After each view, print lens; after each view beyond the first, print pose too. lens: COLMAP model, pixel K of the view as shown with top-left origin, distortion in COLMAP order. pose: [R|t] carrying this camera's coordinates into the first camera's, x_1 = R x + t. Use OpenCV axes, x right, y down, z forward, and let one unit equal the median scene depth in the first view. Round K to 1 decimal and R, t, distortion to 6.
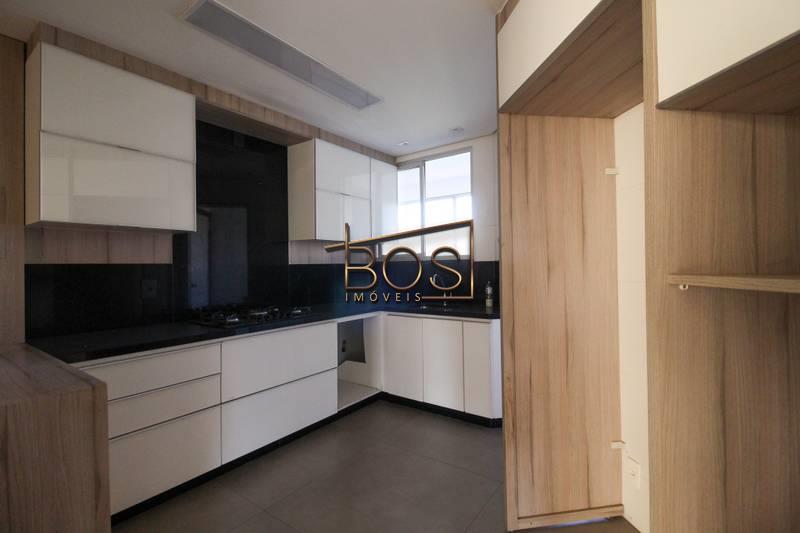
lens RADIAL K [[369.2, 0, 402.1], [0, 369.2, 264.0], [0, 0, 1]] dist [0.029755, -0.018085]
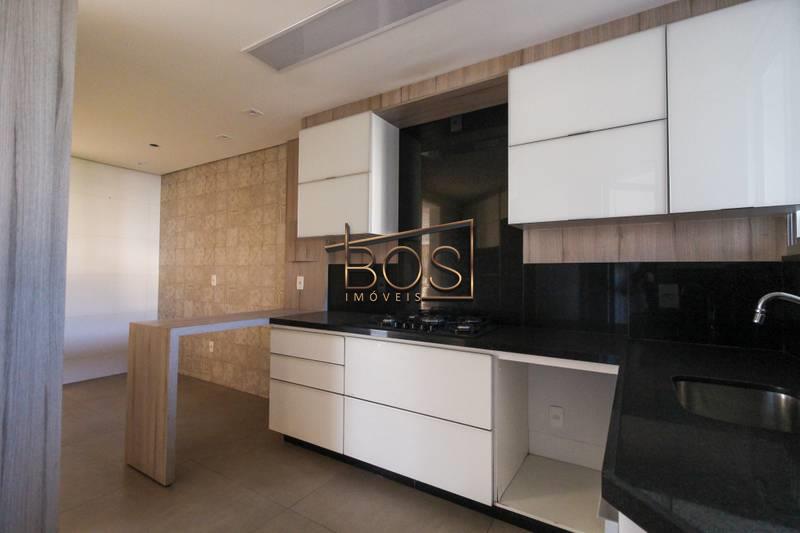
lens RADIAL K [[369.2, 0, 402.1], [0, 369.2, 264.0], [0, 0, 1]] dist [0.029755, -0.018085]
pose [[0.061699, -0.009318, -0.998051, 0.460883], [0.000233, 0.999957, -0.009321, 0.010319], [0.998095, 0.000342, 0.061698, 0.872079]]
